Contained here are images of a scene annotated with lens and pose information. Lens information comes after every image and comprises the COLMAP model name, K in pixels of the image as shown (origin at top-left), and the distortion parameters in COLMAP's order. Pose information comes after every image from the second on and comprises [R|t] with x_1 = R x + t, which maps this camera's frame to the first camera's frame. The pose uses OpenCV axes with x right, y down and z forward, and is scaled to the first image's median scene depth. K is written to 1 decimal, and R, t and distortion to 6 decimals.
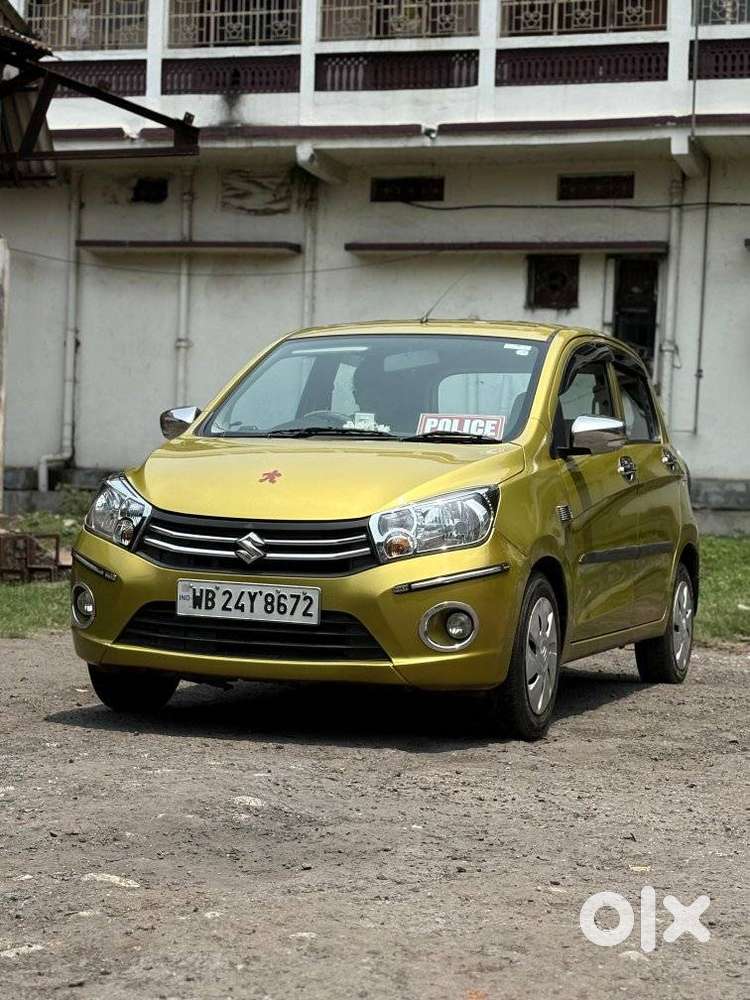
lens RADIAL K [[2003.3, 0, 375.0], [0, 2003.3, 500.0], [0, 0, 1]] dist [0.177927, -0.218130]
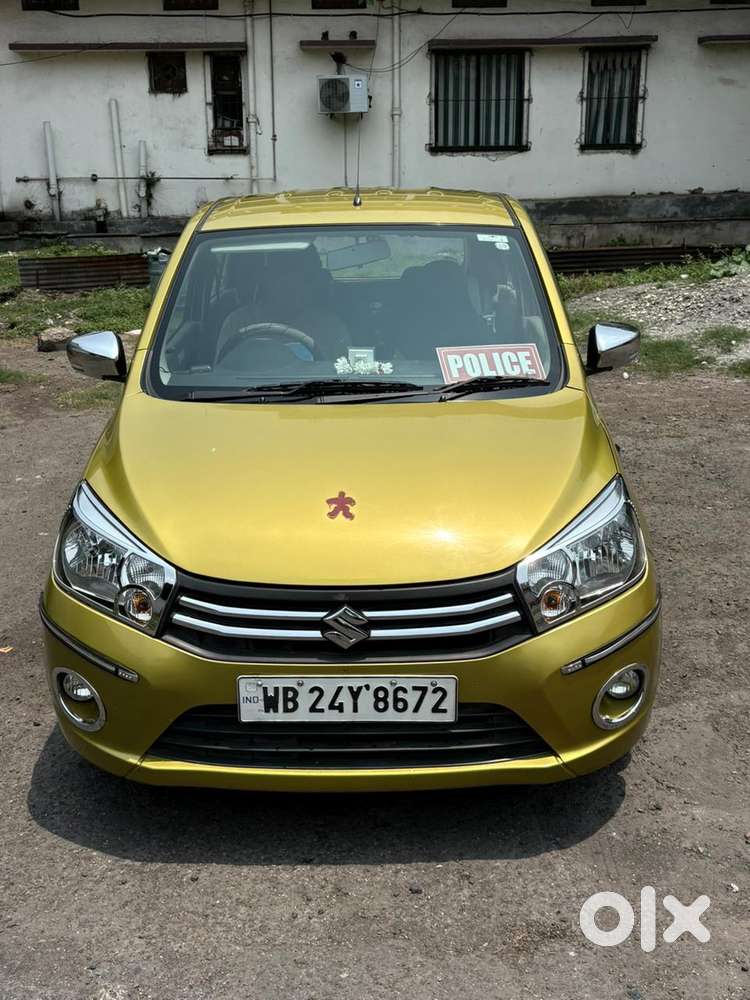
lens RADIAL K [[1068.4, 0, 375.0], [0, 1068.4, 500.0], [0, 0, 1]] dist [0.023155, 0.002754]
pose [[0.944228, -0.140327, 0.297894, -0.045506], [0.049820, 0.955117, 0.292008, -0.036658], [-0.325501, -0.260881, 0.908840, 0.193889]]
